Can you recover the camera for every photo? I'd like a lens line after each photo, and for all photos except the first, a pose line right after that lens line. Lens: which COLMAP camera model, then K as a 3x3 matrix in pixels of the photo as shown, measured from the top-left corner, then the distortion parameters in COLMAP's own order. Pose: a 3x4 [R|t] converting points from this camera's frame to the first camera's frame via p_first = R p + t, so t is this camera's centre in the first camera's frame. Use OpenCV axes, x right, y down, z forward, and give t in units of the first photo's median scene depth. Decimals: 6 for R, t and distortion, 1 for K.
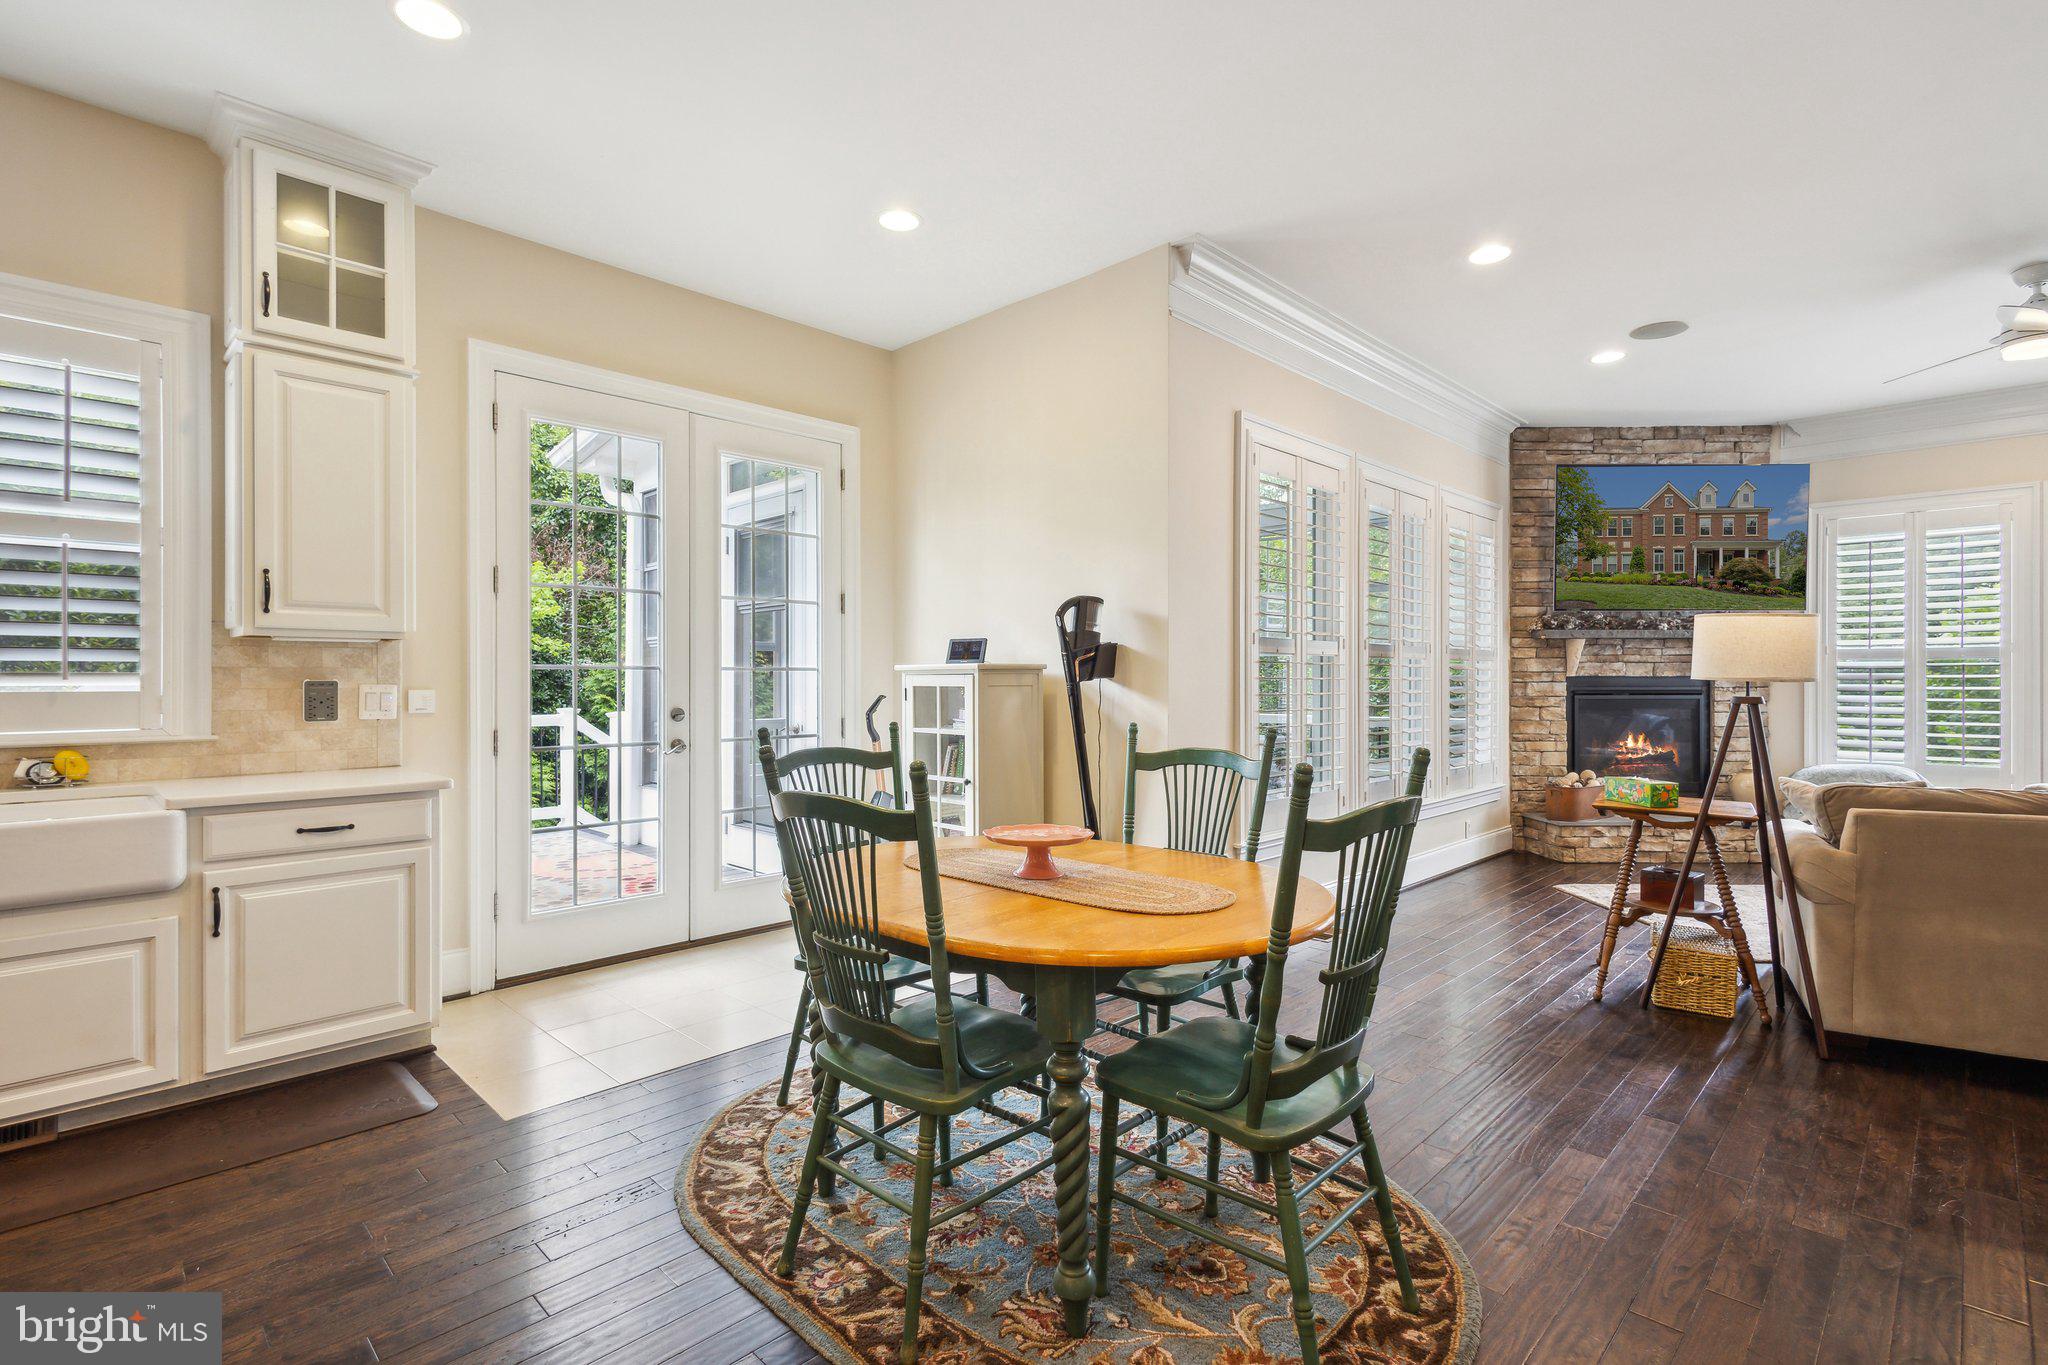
lens RADIAL K [[960.7, 0, 1024.2], [0, 960.7, 677.6], [0, 0, 1]] dist [0.002946, 0.000561]
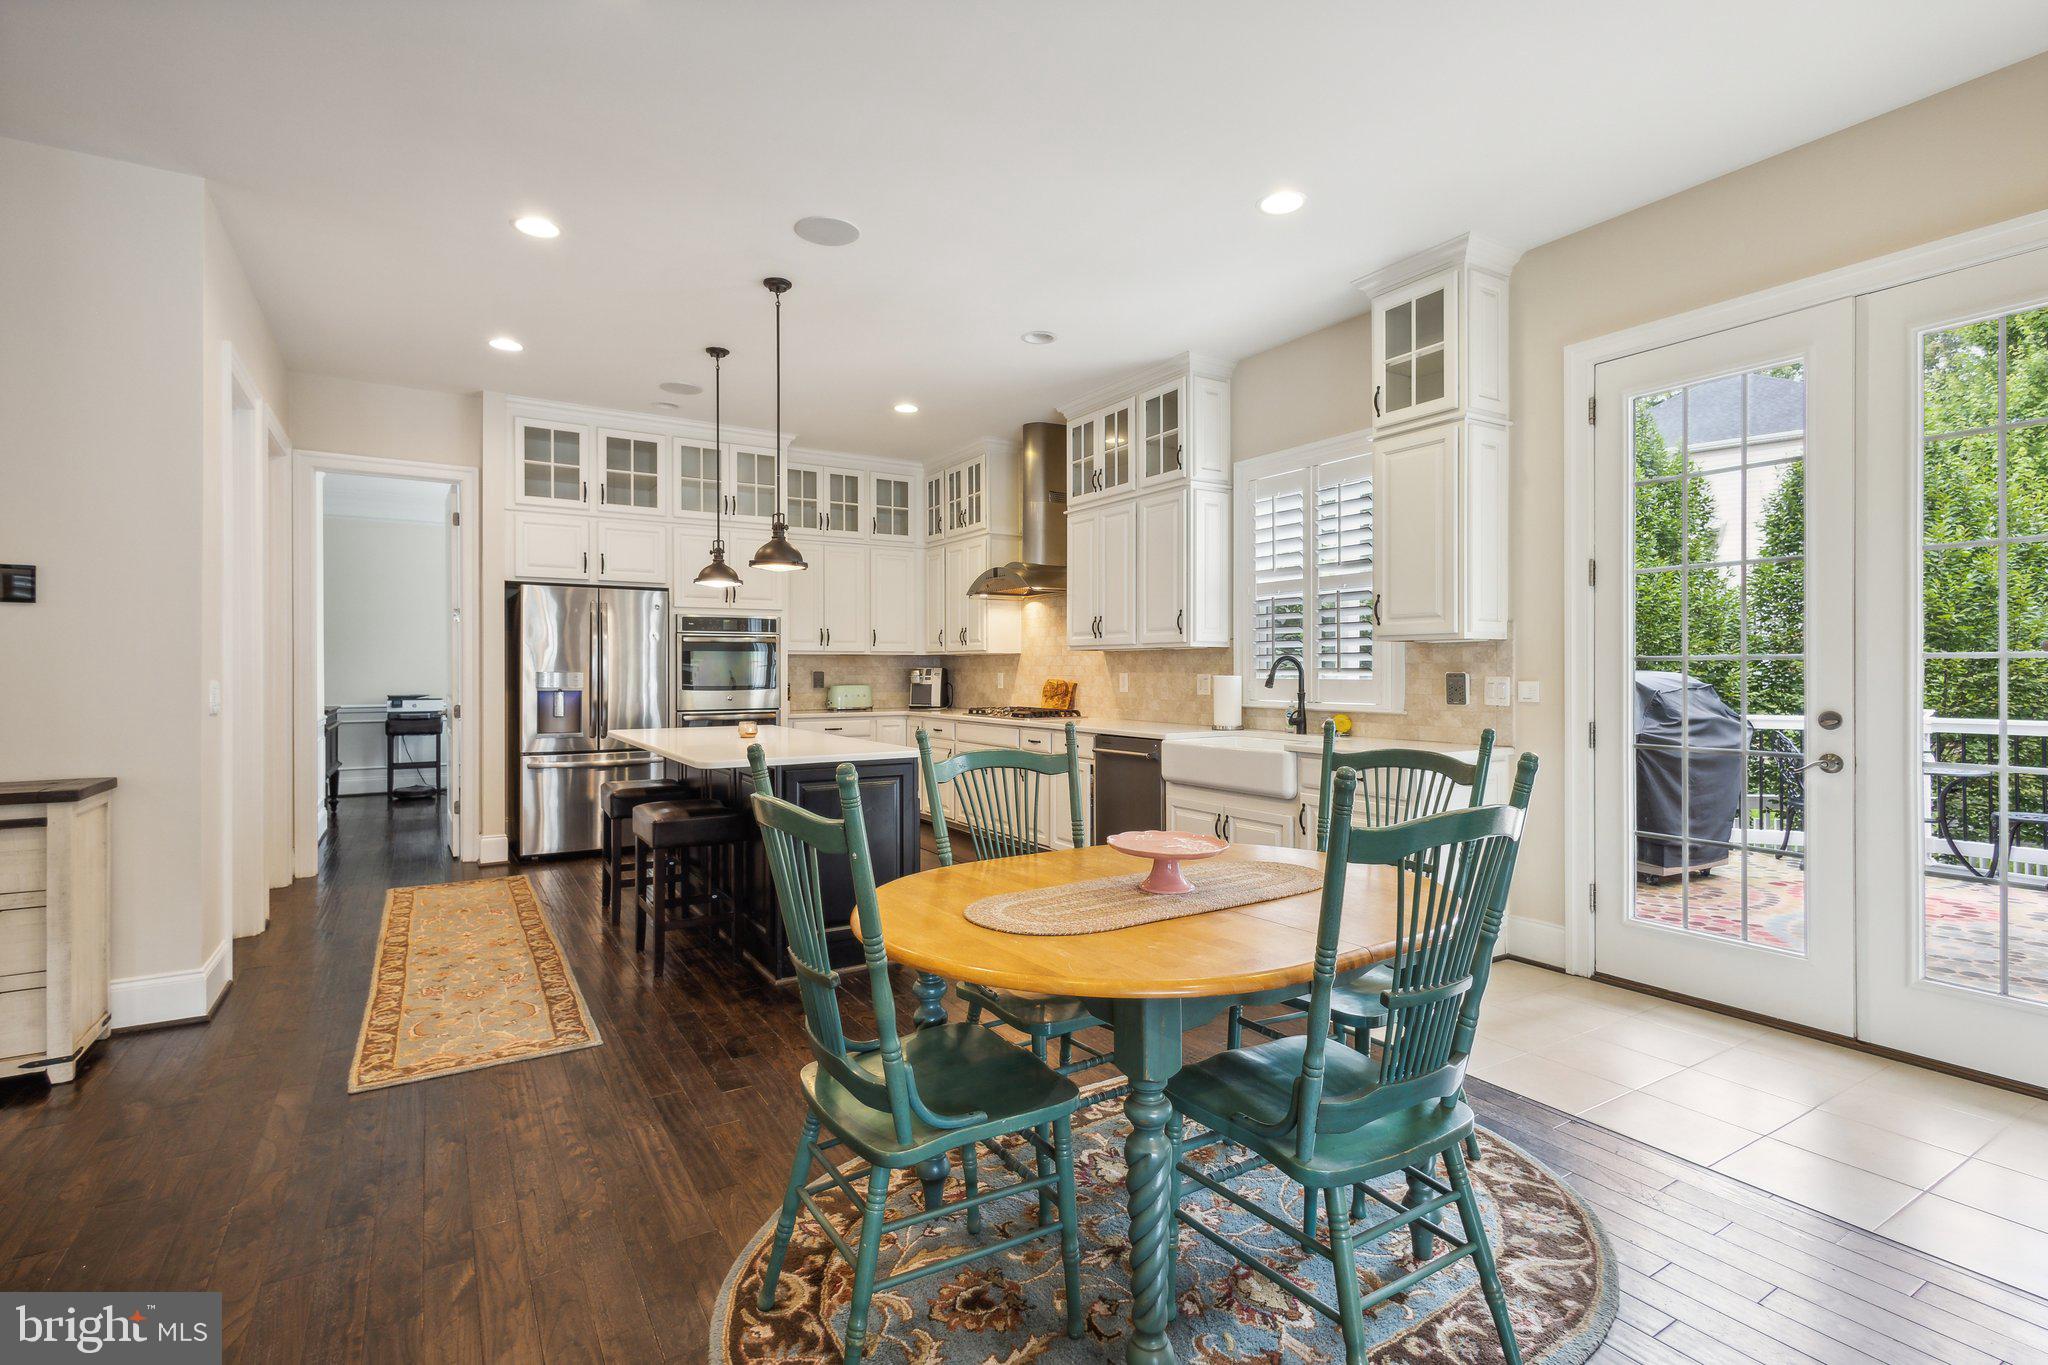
lens RADIAL K [[961.1, 0, 1019.4], [0, 961.1, 665.6], [0, 0, 1]] dist [0.002113, 0.000349]
pose [[-0.246558, -0.003390, -0.969122, 1.181525], [0.003890, 0.999982, -0.004487, -0.005156], [0.969120, -0.004876, -0.246540, 1.370038]]
